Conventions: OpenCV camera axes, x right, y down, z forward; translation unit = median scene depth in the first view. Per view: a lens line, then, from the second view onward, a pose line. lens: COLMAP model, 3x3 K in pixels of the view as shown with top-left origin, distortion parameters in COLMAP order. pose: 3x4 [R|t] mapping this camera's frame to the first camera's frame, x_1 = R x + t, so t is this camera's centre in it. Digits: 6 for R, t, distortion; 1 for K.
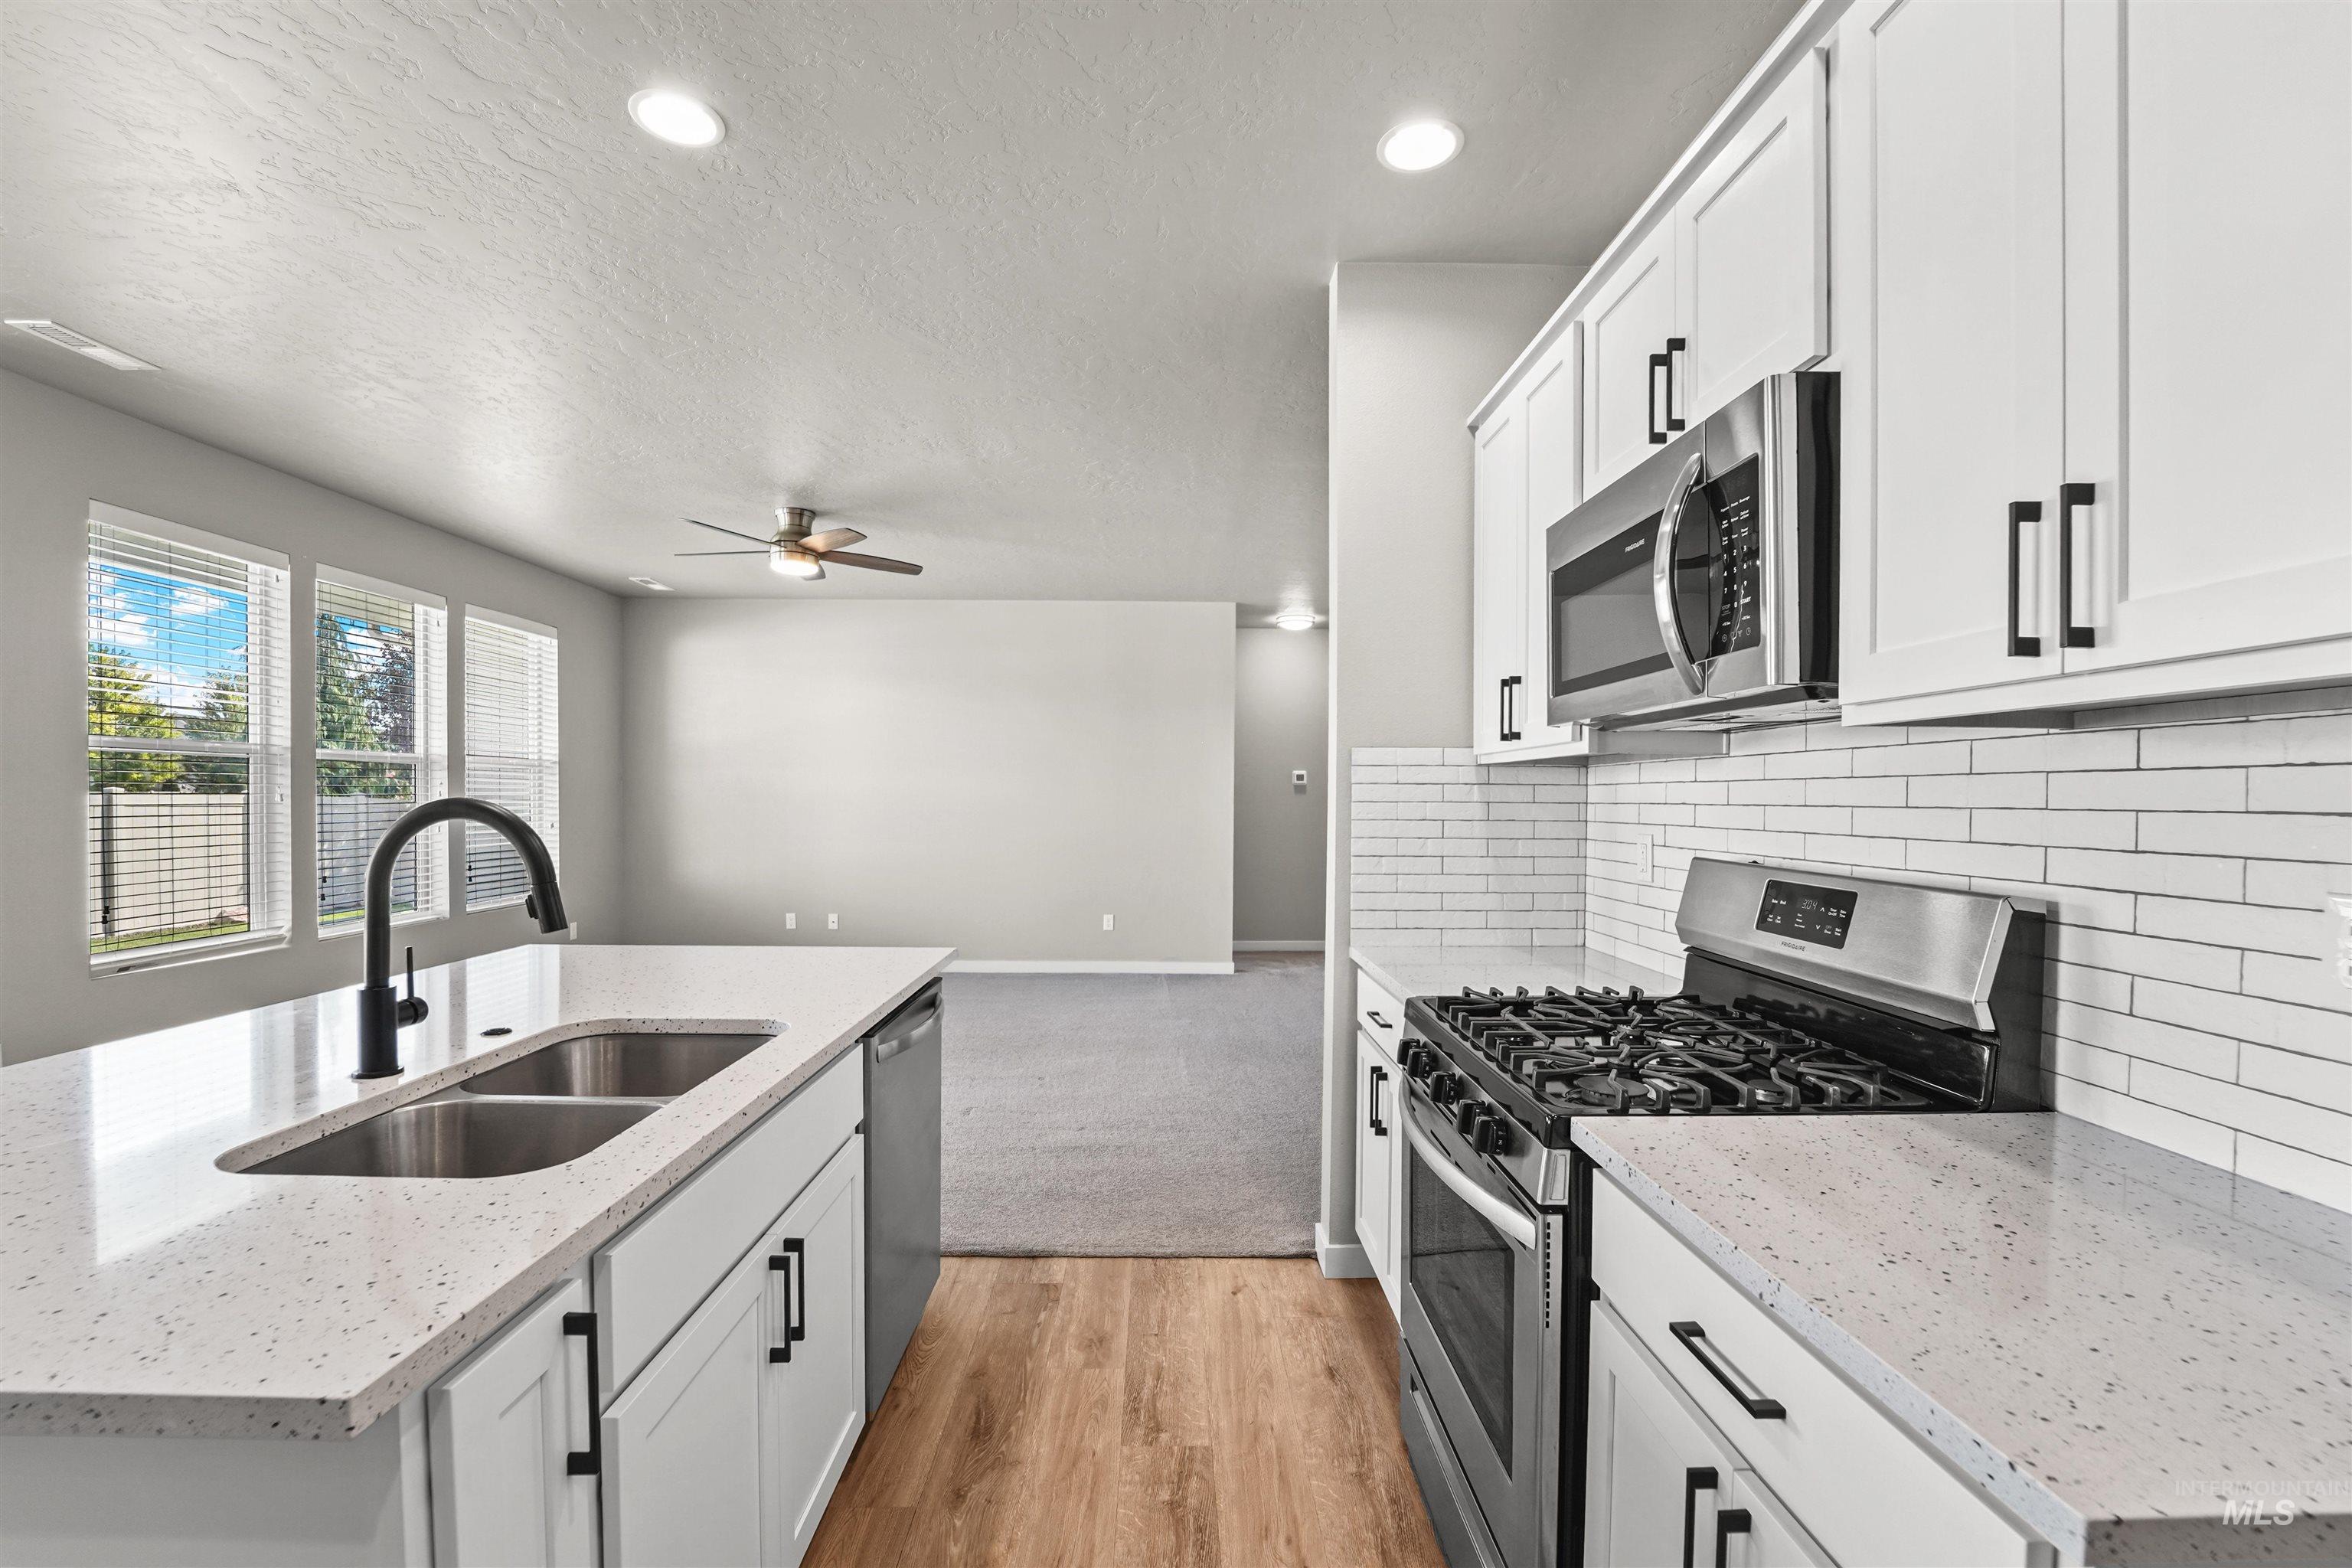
lens RADIAL K [[1001.9, 0, 1175.5], [0, 1001.9, 805.9], [0, 0, 1]] dist [-0.013759, -0.000335]
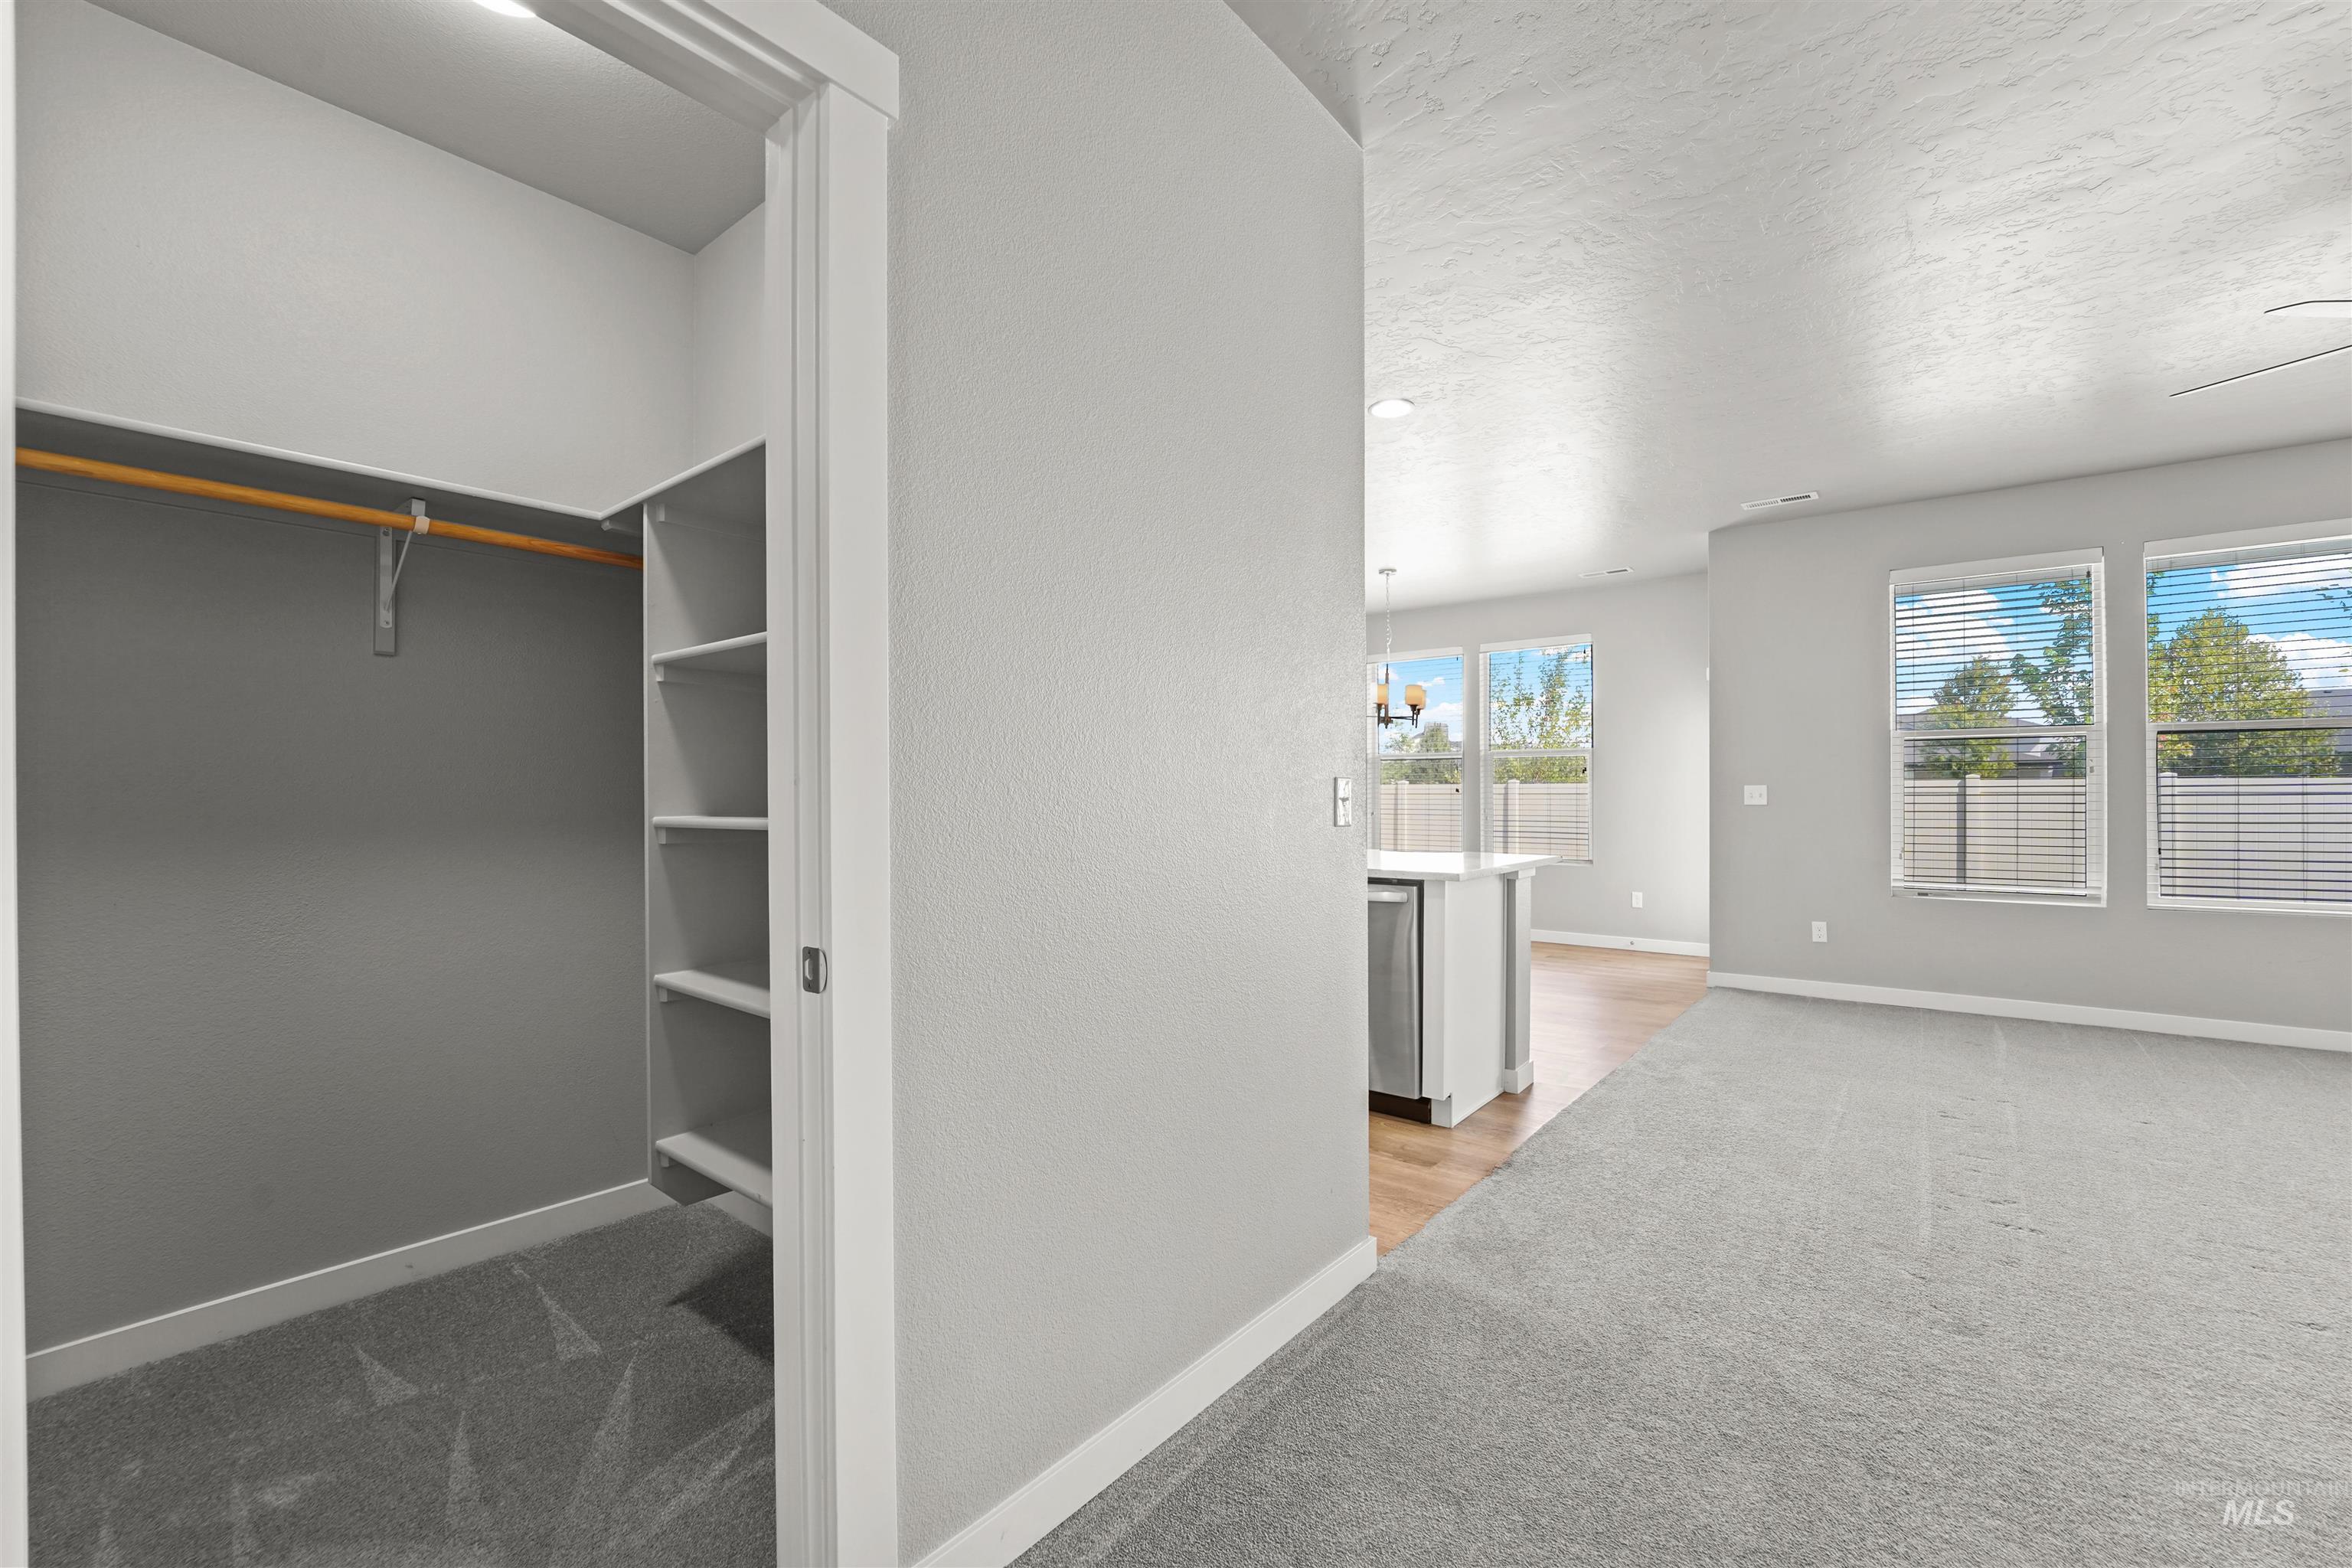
lens RADIAL K [[1001.9, 0, 1175.5], [0, 1001.9, 805.9], [0, 0, 1]] dist [-0.013759, -0.000335]
pose [[-0.632906, 0.002479, -0.774225, 0.979876], [-0.005544, 0.999955, 0.007734, 0.047286], [0.774209, 0.009187, -0.632863, 1.488345]]
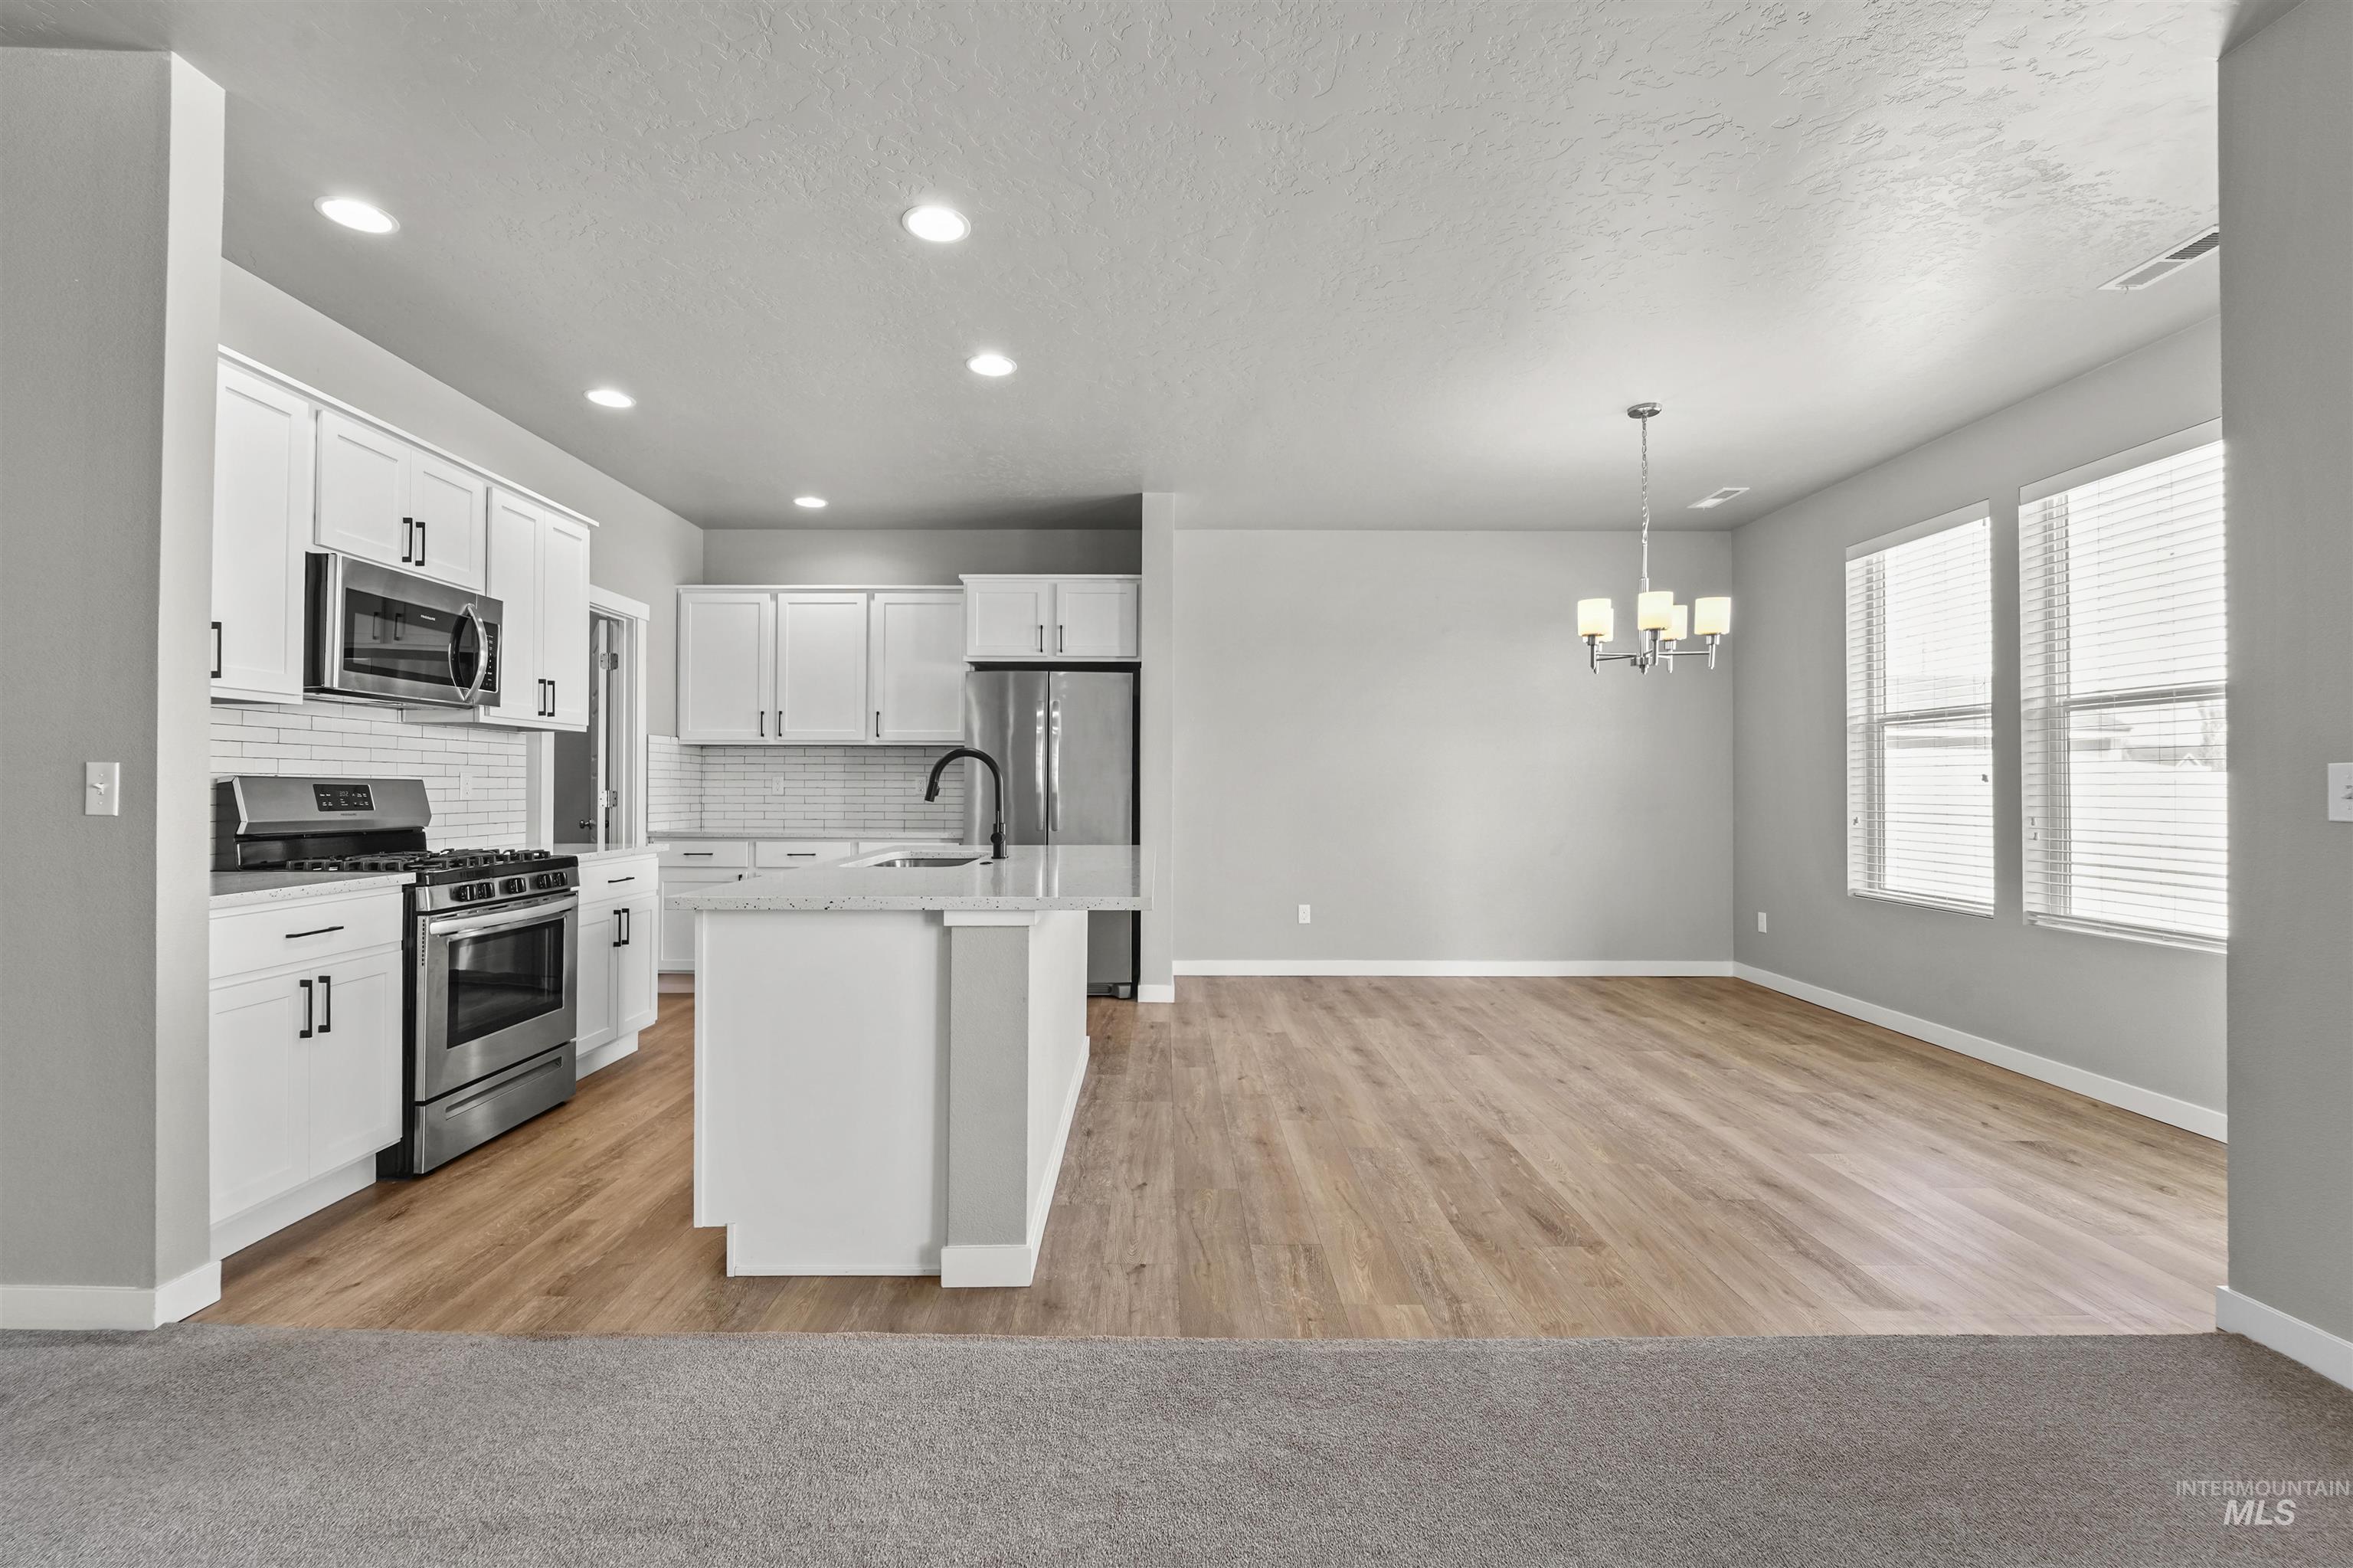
lens RADIAL K [[972.2, 0, 1164.4], [0, 972.2, 789.5], [0, 0, 1]] dist [-0.014078, -0.000174]
pose [[-0.999869, -0.006824, 0.014665, -0.649555], [-0.006668, 0.999921, 0.010676, 0.035565], [-0.014737, 0.010577, -0.999835, 1.788337]]
